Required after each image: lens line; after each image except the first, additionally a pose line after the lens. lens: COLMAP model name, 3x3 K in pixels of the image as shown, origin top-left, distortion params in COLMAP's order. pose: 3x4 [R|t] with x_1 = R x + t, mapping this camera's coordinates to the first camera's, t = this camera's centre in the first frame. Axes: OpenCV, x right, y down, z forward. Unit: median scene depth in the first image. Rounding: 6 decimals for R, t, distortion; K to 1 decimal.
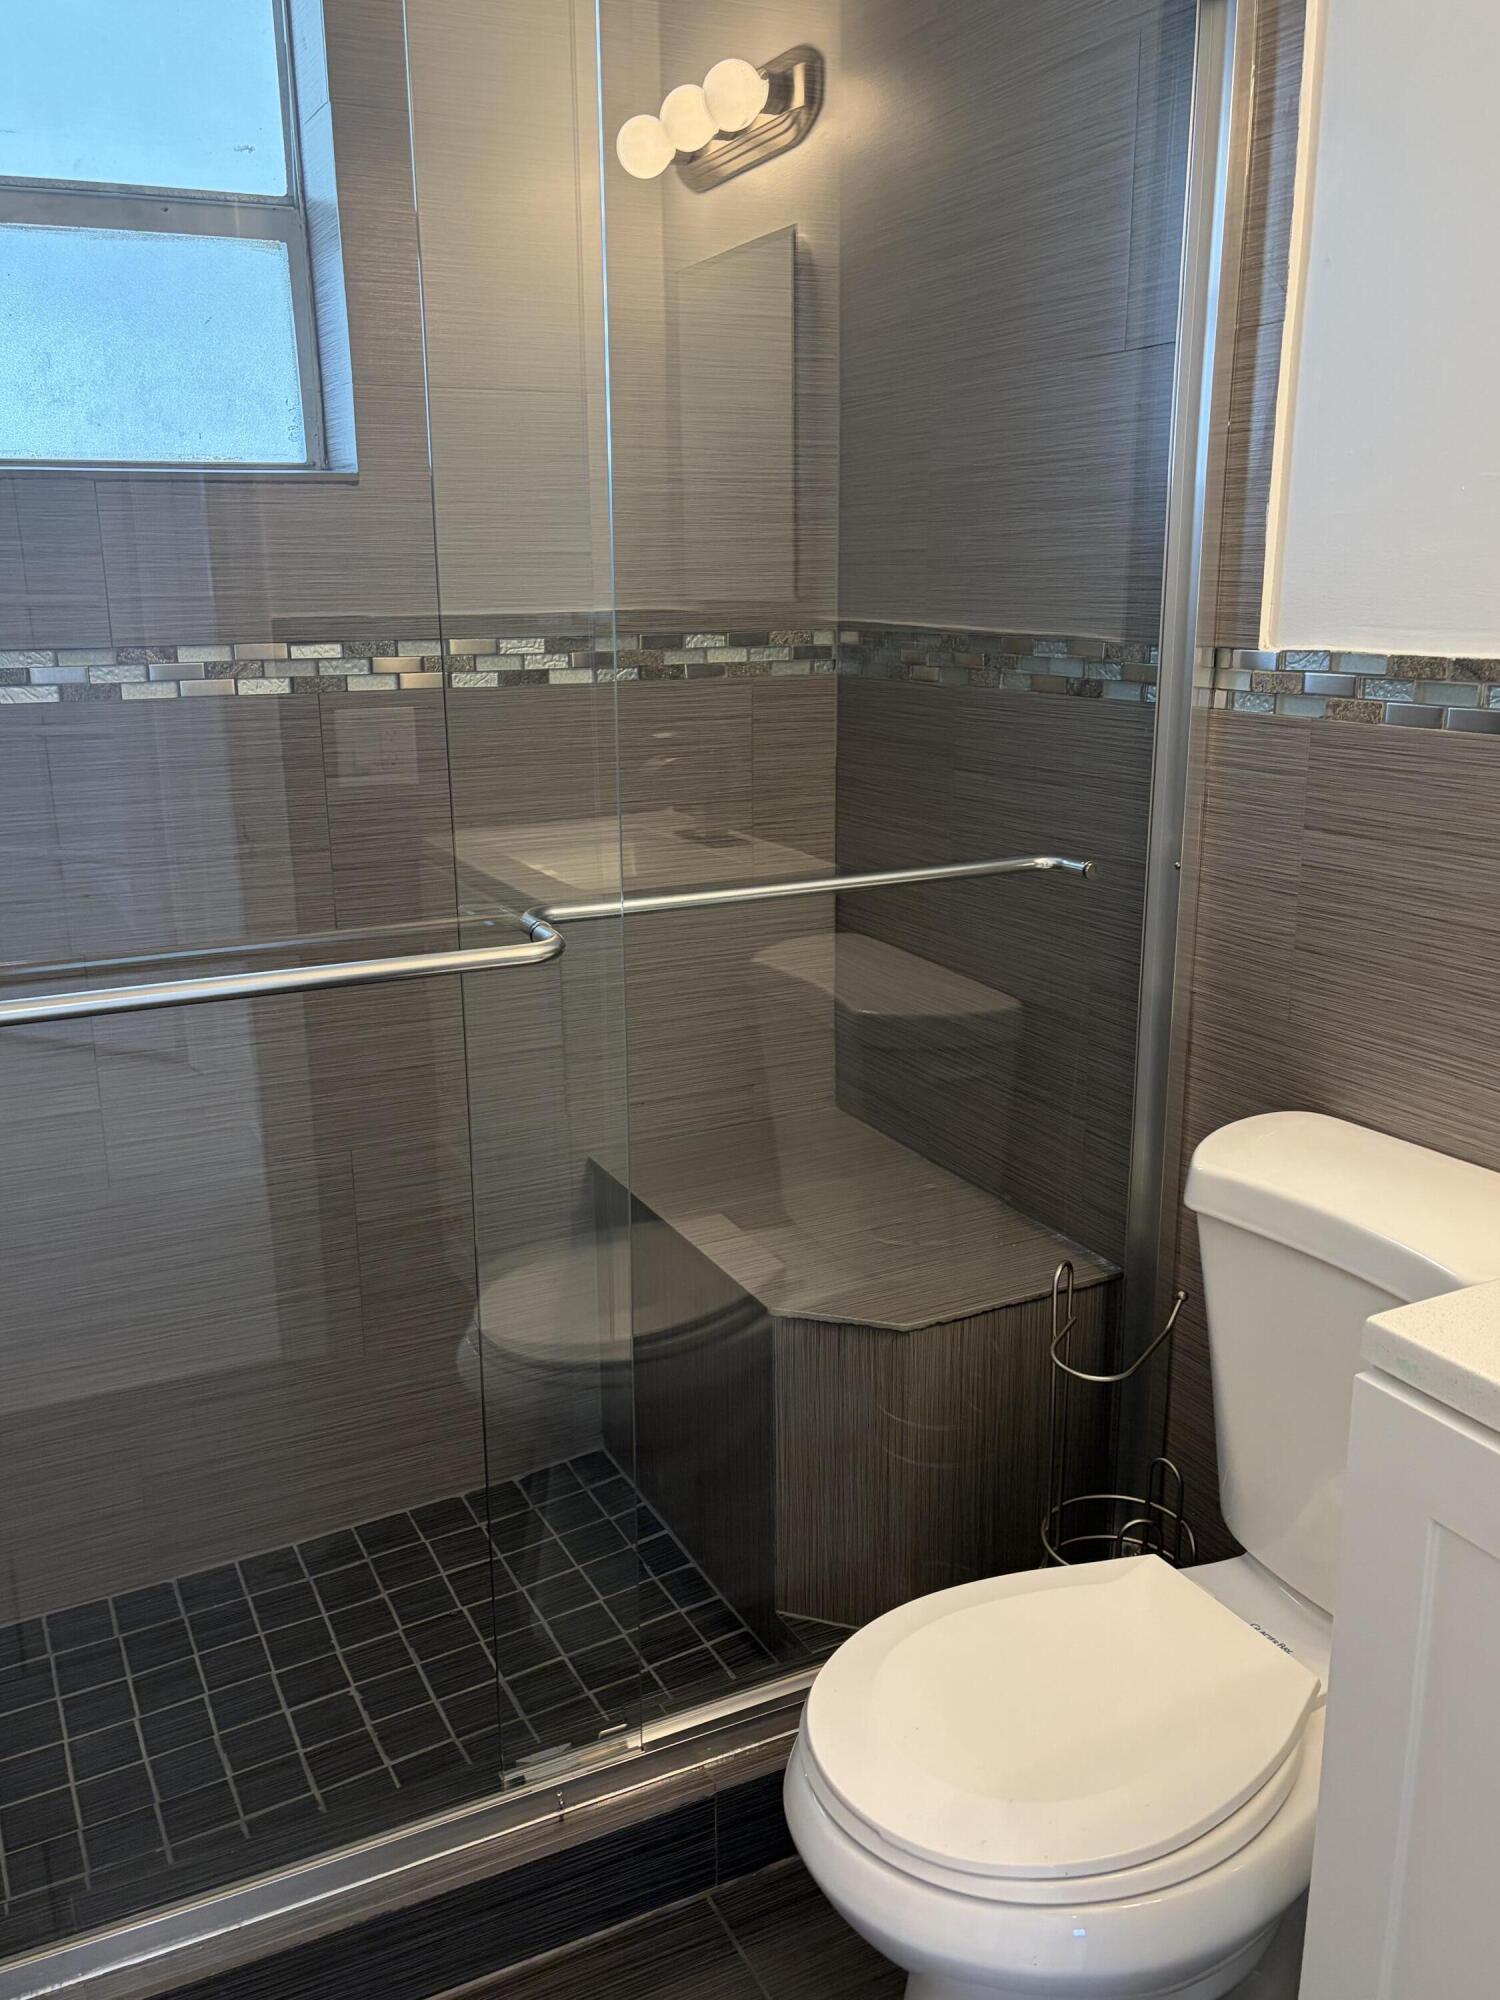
lens RADIAL K [[1690.4, 0, 746.3], [0, 1690.4, 1024.7], [0, 0, 1]] dist [0.097065, -0.073447]
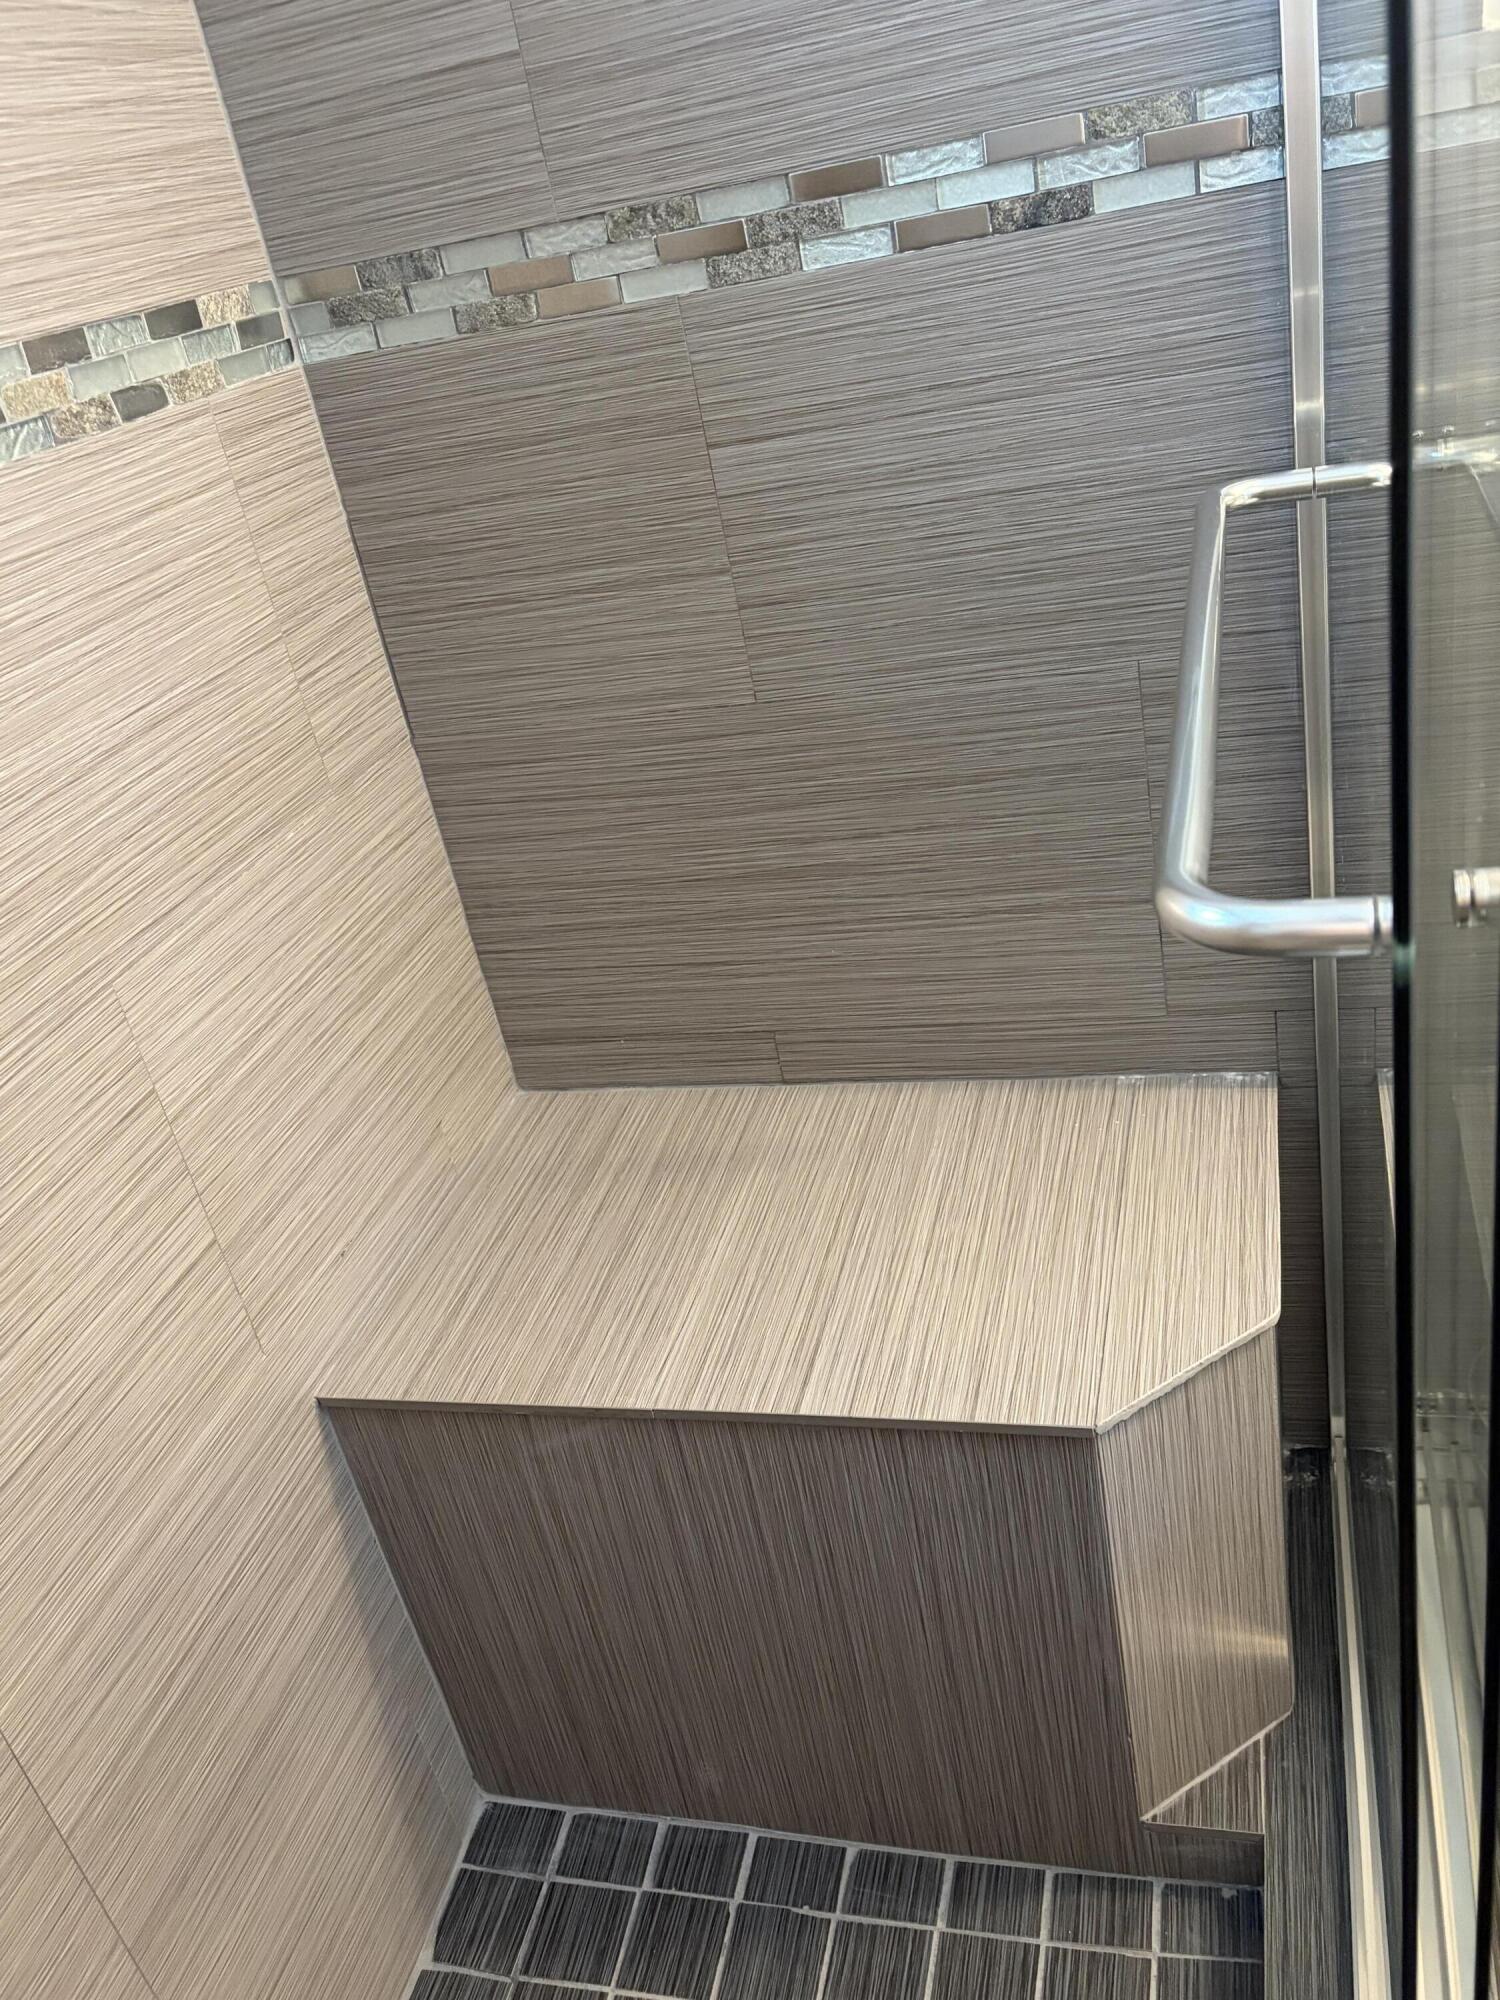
lens RADIAL K [[1642.1, 0, 750.0], [0, 1642.1, 1000.0], [0, 0, 1]] dist [0.007631, 0.002793]
pose [[0.644050, -0.448146, 0.619972, -0.295599], [0.366095, 0.892170, 0.264590, -0.127457], [-0.671695, 0.056560, 0.738666, 0.598708]]
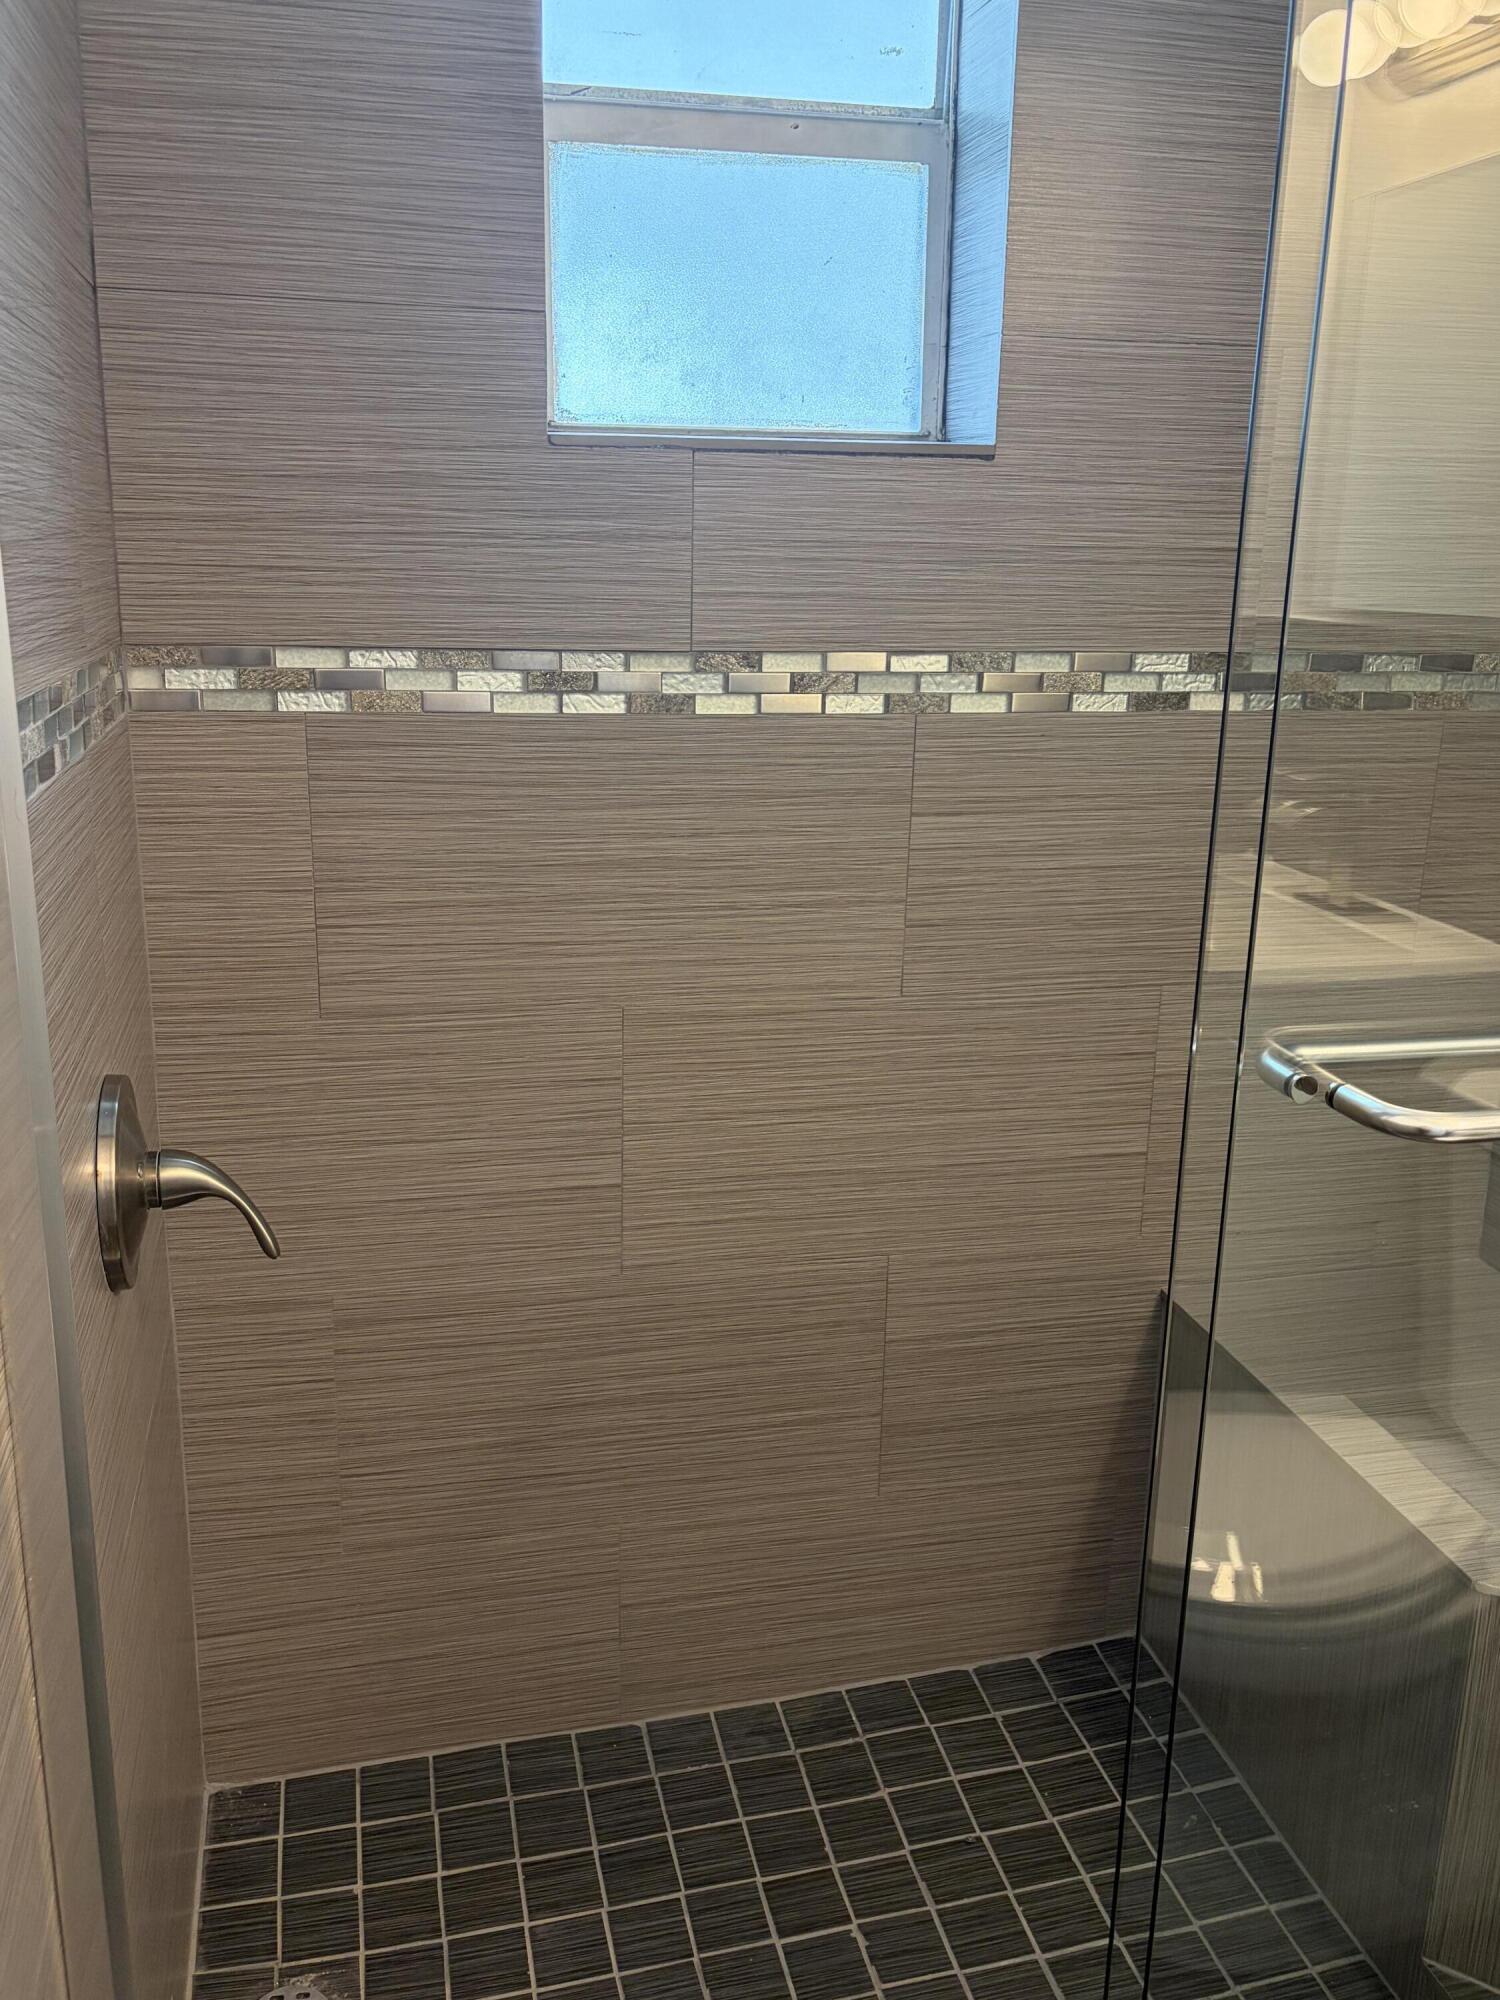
lens RADIAL K [[1650.5, 0, 768.9], [0, 1650.5, 1005.1], [0, 0, 1]] dist [0.101018, -0.096956]
pose [[0.976516, 0.089304, -0.196065, -0.147280], [-0.087855, 0.996003, 0.016097, -0.059686], [0.196719, 0.001507, 0.980459, 0.197962]]
